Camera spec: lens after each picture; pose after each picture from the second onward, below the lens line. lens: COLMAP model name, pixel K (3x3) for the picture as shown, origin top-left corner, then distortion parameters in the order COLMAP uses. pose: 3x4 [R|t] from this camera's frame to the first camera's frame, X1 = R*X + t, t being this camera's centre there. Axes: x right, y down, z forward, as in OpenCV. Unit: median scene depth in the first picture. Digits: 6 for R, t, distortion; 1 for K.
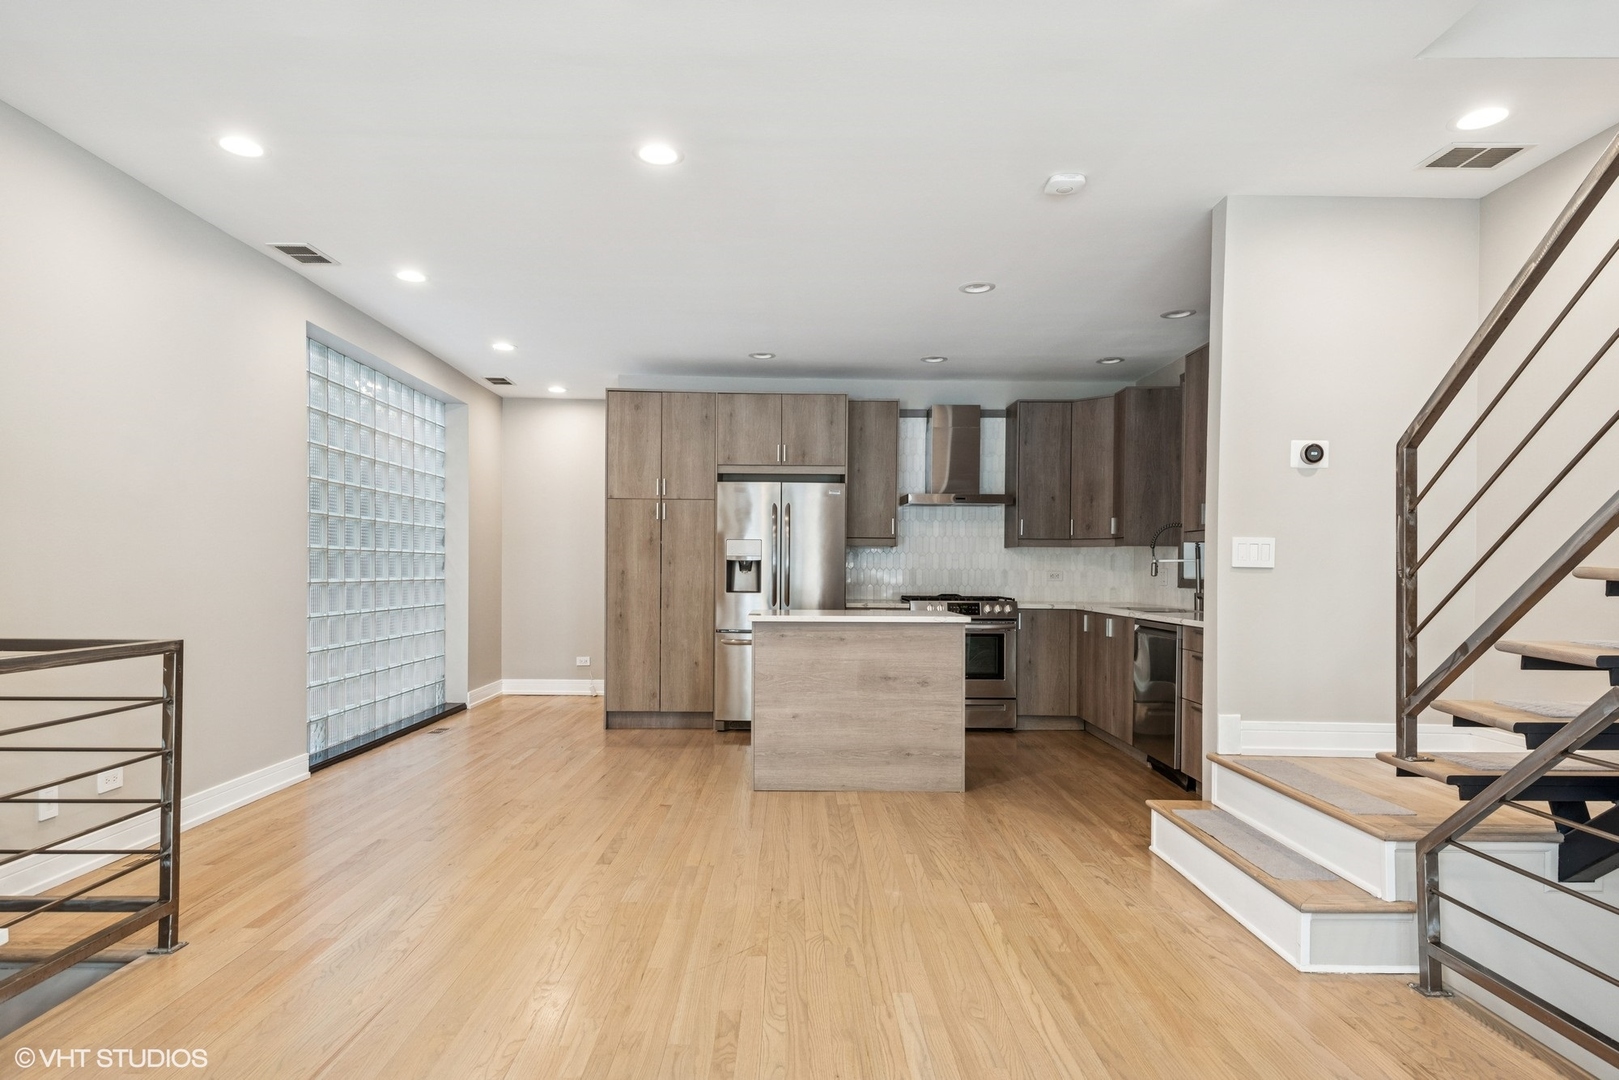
lens RADIAL K [[898.2, 0, 790.5], [0, 898.2, 573.6], [0, 0, 1]] dist [0.049728, -0.030720]
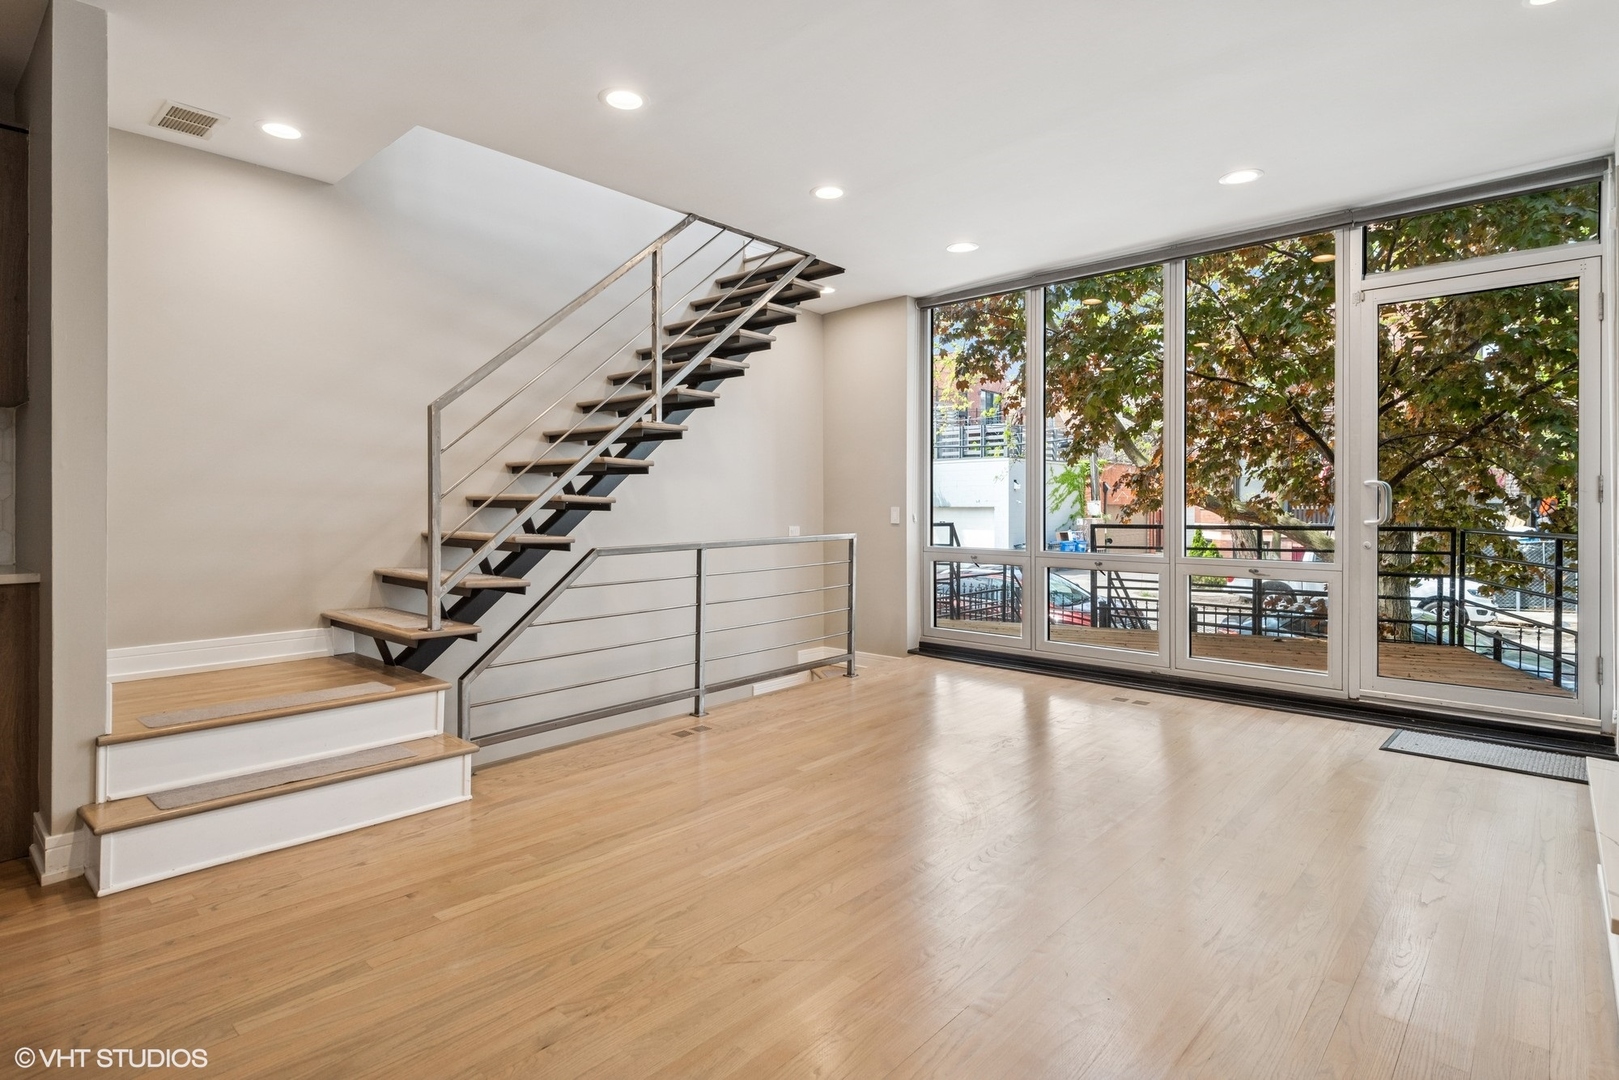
lens RADIAL K [[826.2, 0, 816.4], [0, 826.2, 506.4], [0, 0, 1]] dist [0.037540, -0.032660]
pose [[-0.750561, -0.008390, 0.660748, -0.346478], [-0.000616, 0.999928, 0.011997, -0.002262], [-0.660801, 0.008598, -0.750512, 0.887838]]
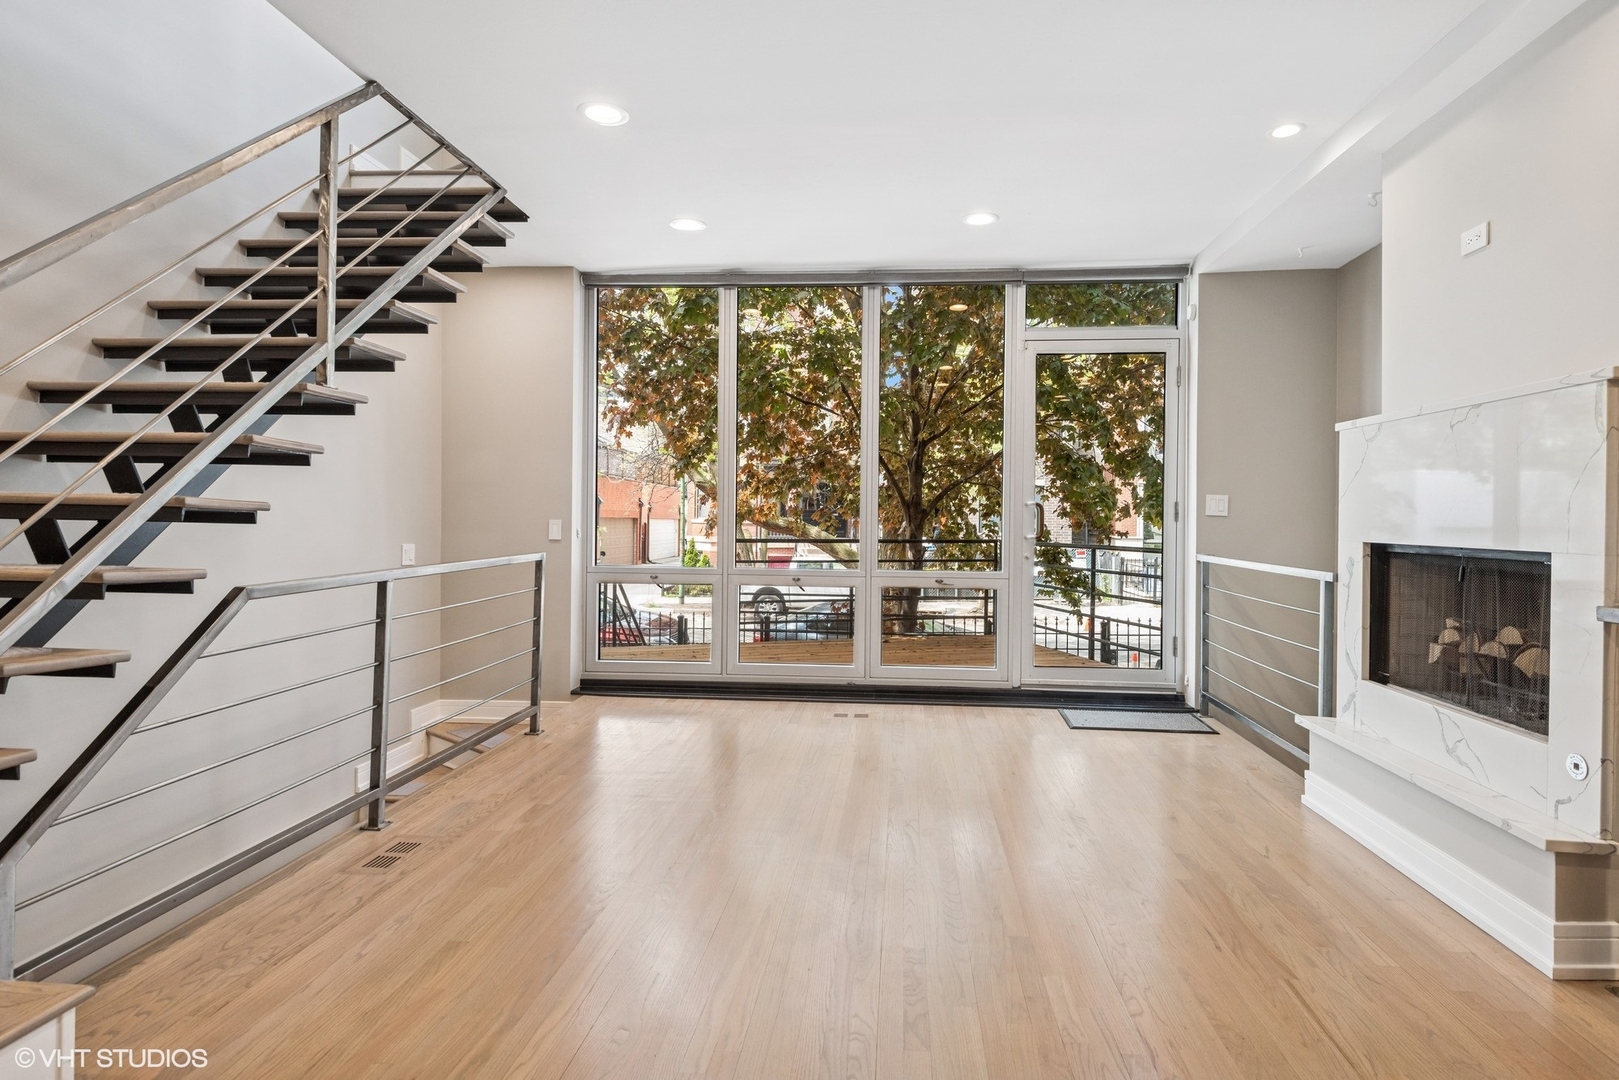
lens RADIAL K [[831.8, 0, 850.2], [0, 831.8, 521.5], [0, 0, 1]] dist [0.017301, -0.008343]
pose [[-0.998296, -0.017332, 0.055720, -0.020141], [-0.016859, 0.999818, 0.008947, 0.000081], [-0.055865, 0.007992, -0.998406, 0.890741]]
